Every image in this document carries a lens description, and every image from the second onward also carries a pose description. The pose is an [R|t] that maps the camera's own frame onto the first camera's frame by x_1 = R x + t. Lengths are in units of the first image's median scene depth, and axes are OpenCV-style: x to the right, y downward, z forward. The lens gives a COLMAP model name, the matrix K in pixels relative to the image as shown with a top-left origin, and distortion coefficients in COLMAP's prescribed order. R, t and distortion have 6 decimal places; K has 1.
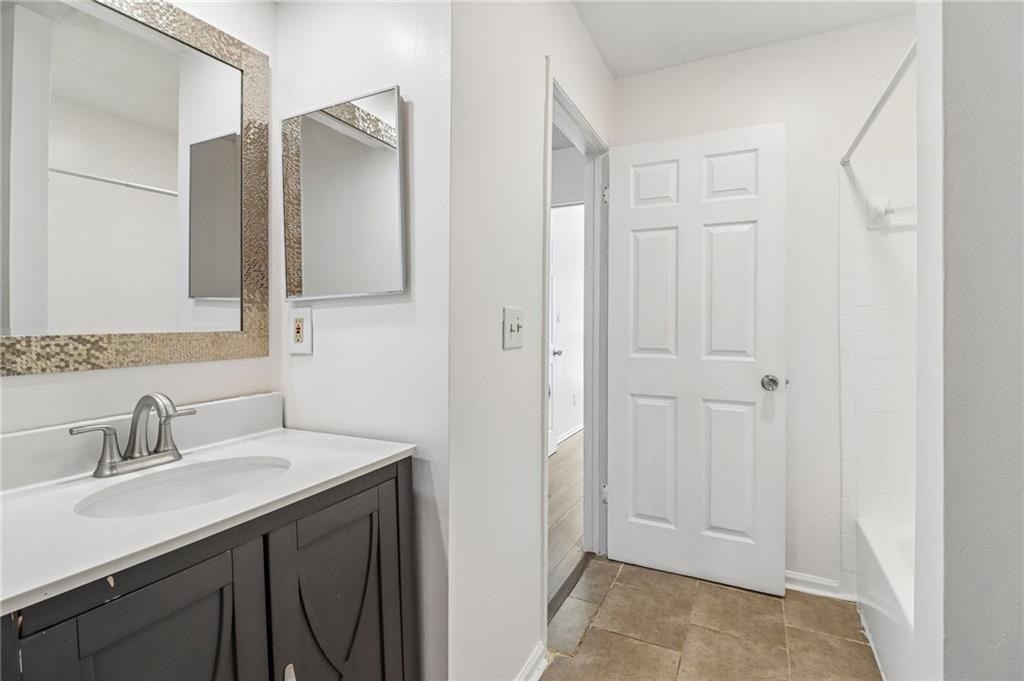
lens RADIAL K [[476.3, 0, 510.4], [0, 476.3, 325.0], [0, 0, 1]] dist [-0.004520, -0.008108]
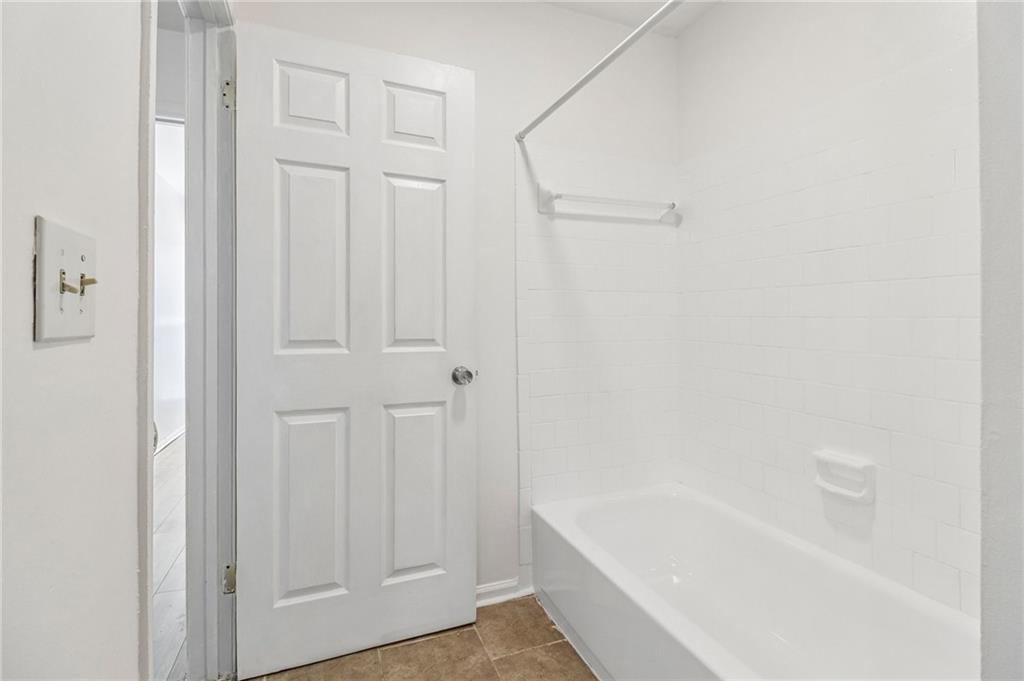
lens RADIAL K [[476.3, 0, 516.2], [0, 476.3, 323.5], [0, 0, 1]] dist [-0.004520, -0.008108]
pose [[0.648492, -0.004739, 0.761207, -0.030401], [0.001672, 0.999987, 0.004801, 0.024409], [-0.761220, -0.001841, 0.648491, 0.371121]]
